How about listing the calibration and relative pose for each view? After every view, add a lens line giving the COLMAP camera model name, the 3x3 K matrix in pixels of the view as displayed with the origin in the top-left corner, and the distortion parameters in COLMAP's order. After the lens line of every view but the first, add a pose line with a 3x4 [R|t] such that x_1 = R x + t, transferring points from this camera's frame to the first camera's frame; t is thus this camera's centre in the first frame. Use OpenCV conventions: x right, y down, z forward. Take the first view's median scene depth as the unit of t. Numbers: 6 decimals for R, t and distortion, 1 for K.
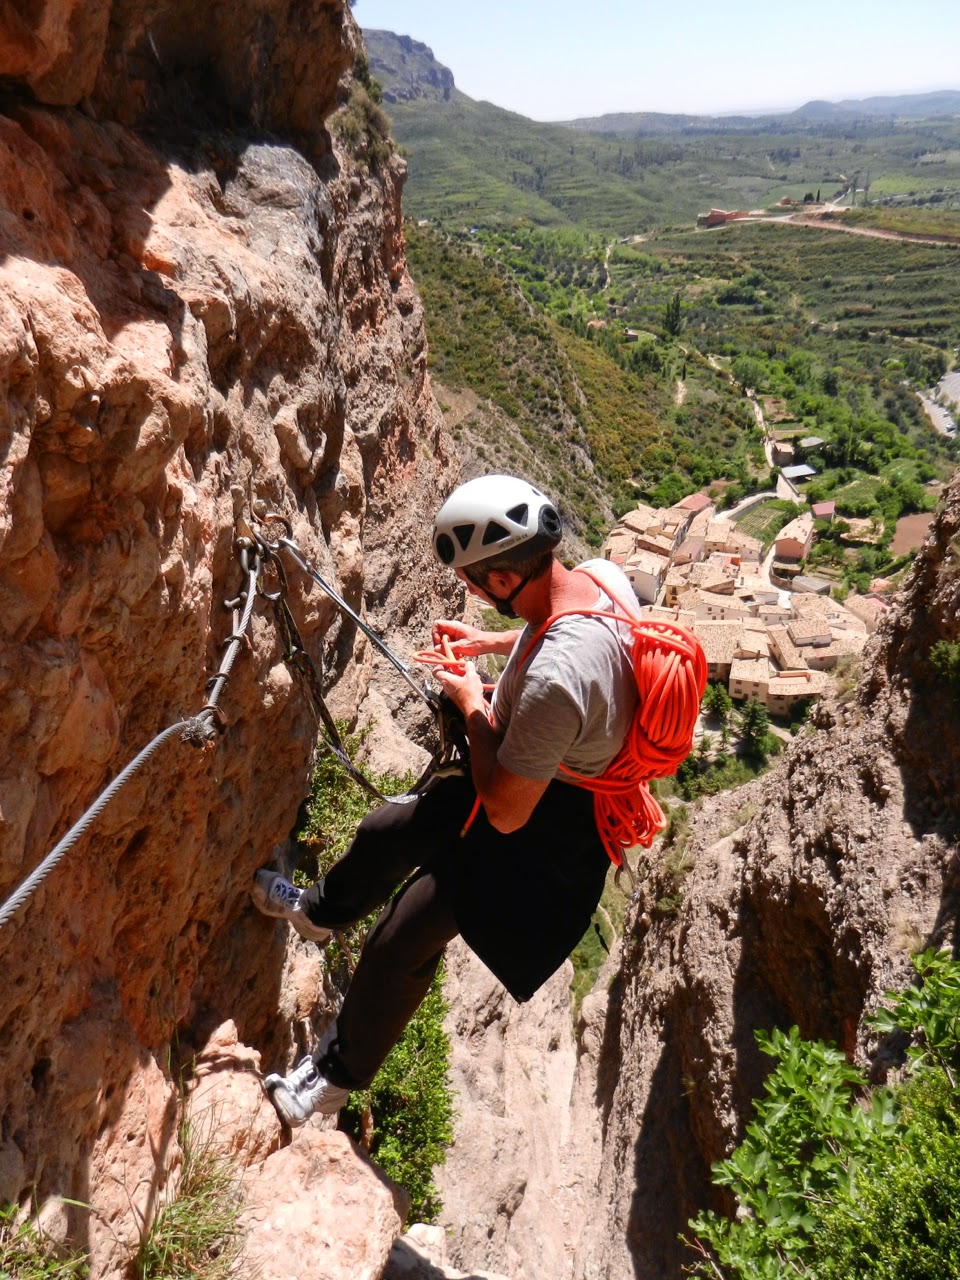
lens RADIAL K [[914.9, 0, 479.7], [0, 914.9, 640.8], [0, 0, 1]] dist [0.000119, 0.003671]
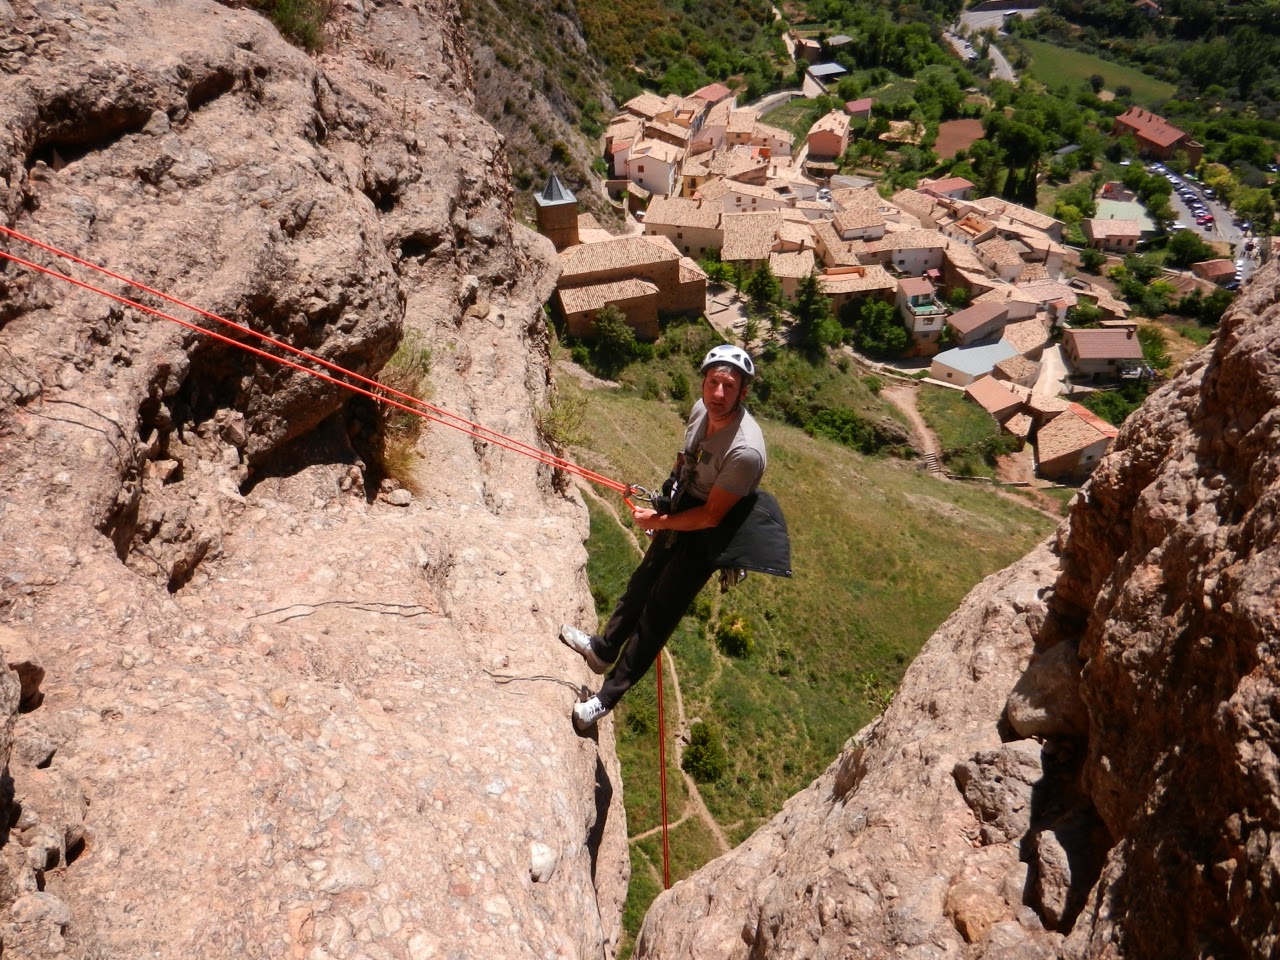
lens RADIAL K [[914.9, 0, 639.6], [0, 914.9, 479.8], [0, 0, 1]] dist [0.000119, 0.003671]
pose [[0.984423, -0.052587, 0.167768, 0.016544], [0.030533, 0.990856, 0.131427, 0.084240], [-0.173145, -0.124257, 0.977027, 0.171866]]
